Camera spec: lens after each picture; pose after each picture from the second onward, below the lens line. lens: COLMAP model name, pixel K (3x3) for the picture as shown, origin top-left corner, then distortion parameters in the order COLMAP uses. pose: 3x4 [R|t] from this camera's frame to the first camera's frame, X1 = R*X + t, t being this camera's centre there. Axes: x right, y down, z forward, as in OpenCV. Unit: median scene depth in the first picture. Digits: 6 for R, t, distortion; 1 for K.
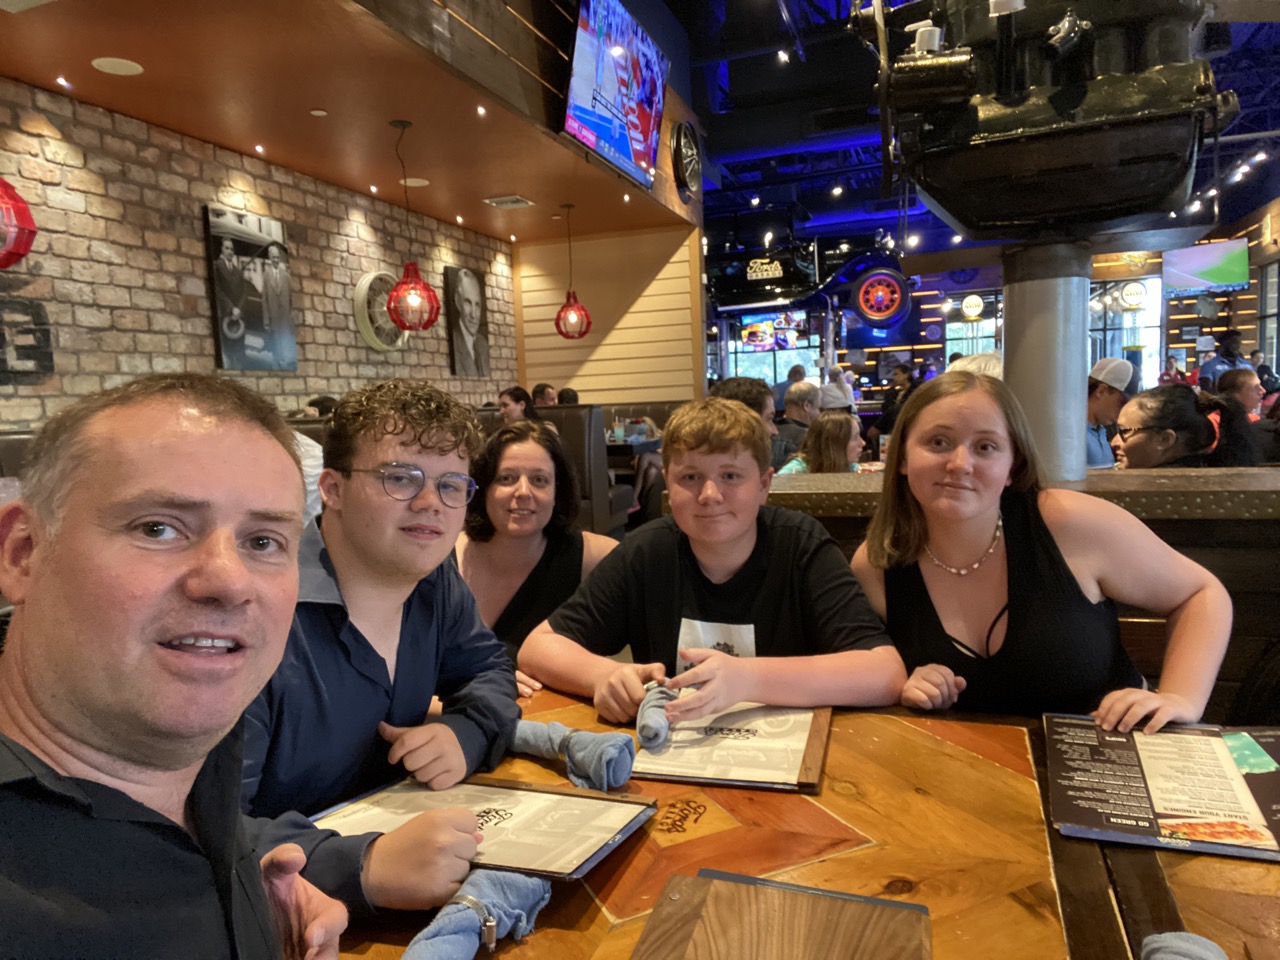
lens RADIAL K [[879.9, 0, 640.0], [0, 879.9, 480.0], [0, 0, 1]] dist [0.077139, -0.080335]
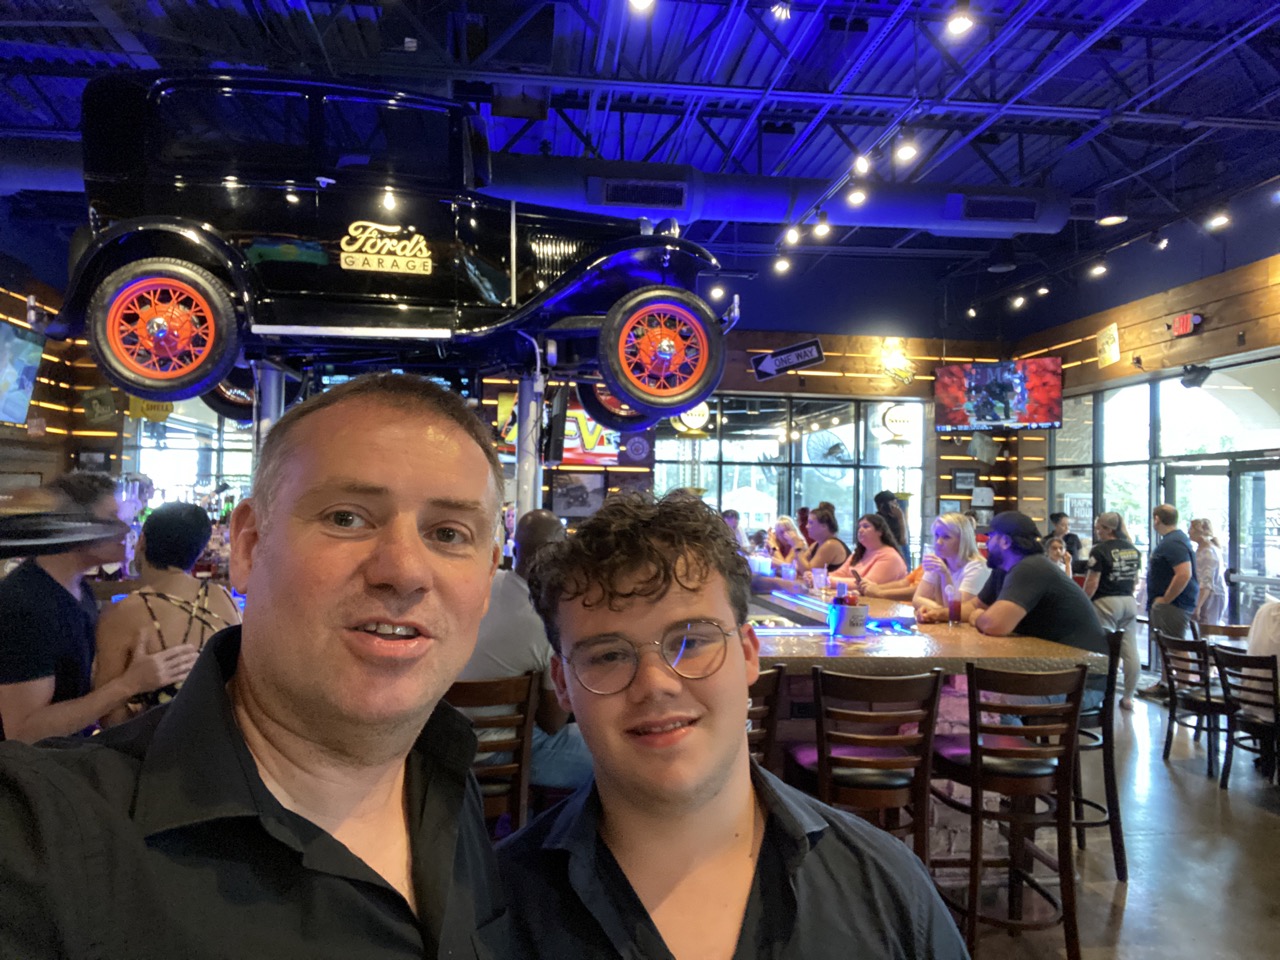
lens RADIAL K [[879.9, 0, 640.0], [0, 879.9, 480.0], [0, 0, 1]] dist [0.077139, -0.080335]
pose [[0.889281, 0.071696, 0.451706, 0.065341], [-0.014993, 0.991676, -0.127885, -0.081510], [-0.457115, 0.106954, 0.882953, 0.573887]]
